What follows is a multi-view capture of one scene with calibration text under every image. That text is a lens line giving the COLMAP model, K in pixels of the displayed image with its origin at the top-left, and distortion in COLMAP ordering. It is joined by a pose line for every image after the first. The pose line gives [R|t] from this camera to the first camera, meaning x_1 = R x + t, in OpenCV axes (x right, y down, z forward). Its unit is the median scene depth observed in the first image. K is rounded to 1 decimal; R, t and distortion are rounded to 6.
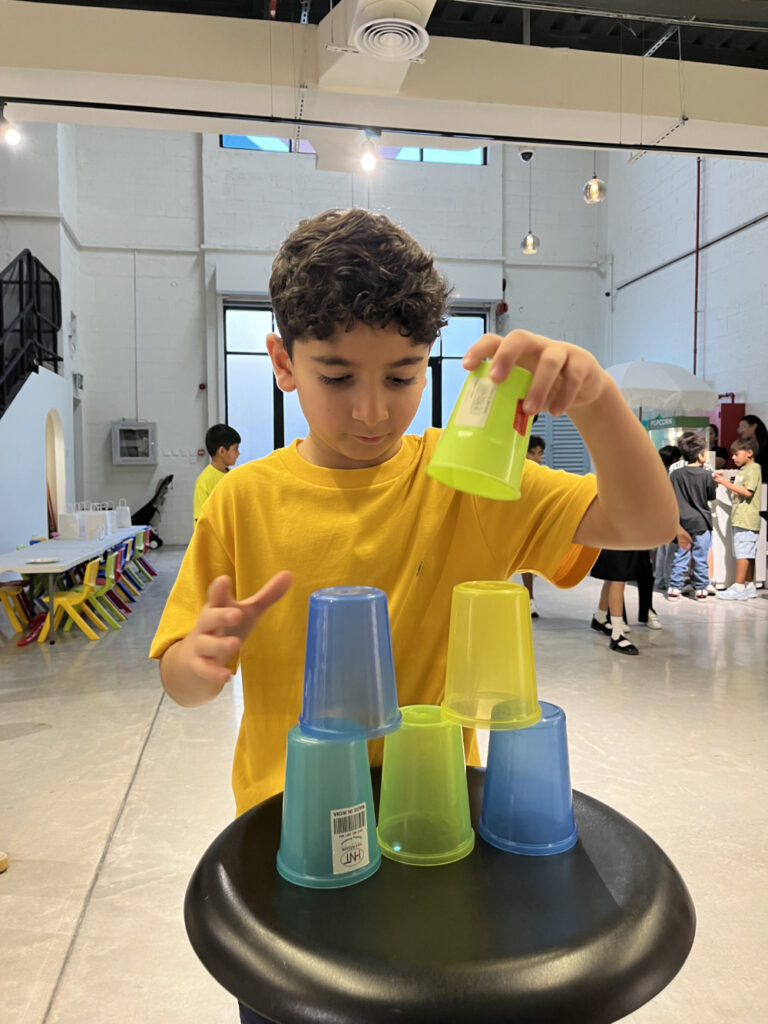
lens RADIAL K [[789.1, 0, 378.9], [0, 789.1, 508.6], [0, 0, 1]] dist [0.036255, -0.062006]
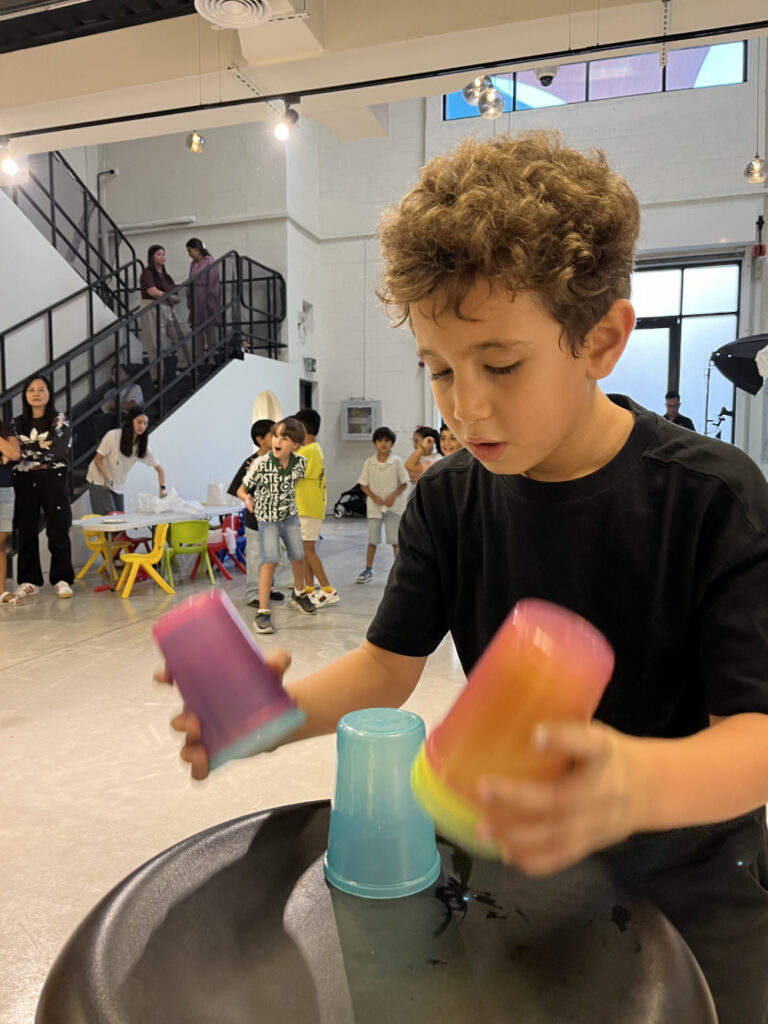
lens RADIAL K [[789.1, 0, 383.4], [0, 789.1, 521.3], [0, 0, 1]] dist [0.036255, -0.062006]
pose [[0.875448, 0.048297, -0.480892, 0.251830], [-0.025532, 0.998227, 0.053774, -0.004812], [0.482637, -0.034798, 0.875129, 0.077153]]
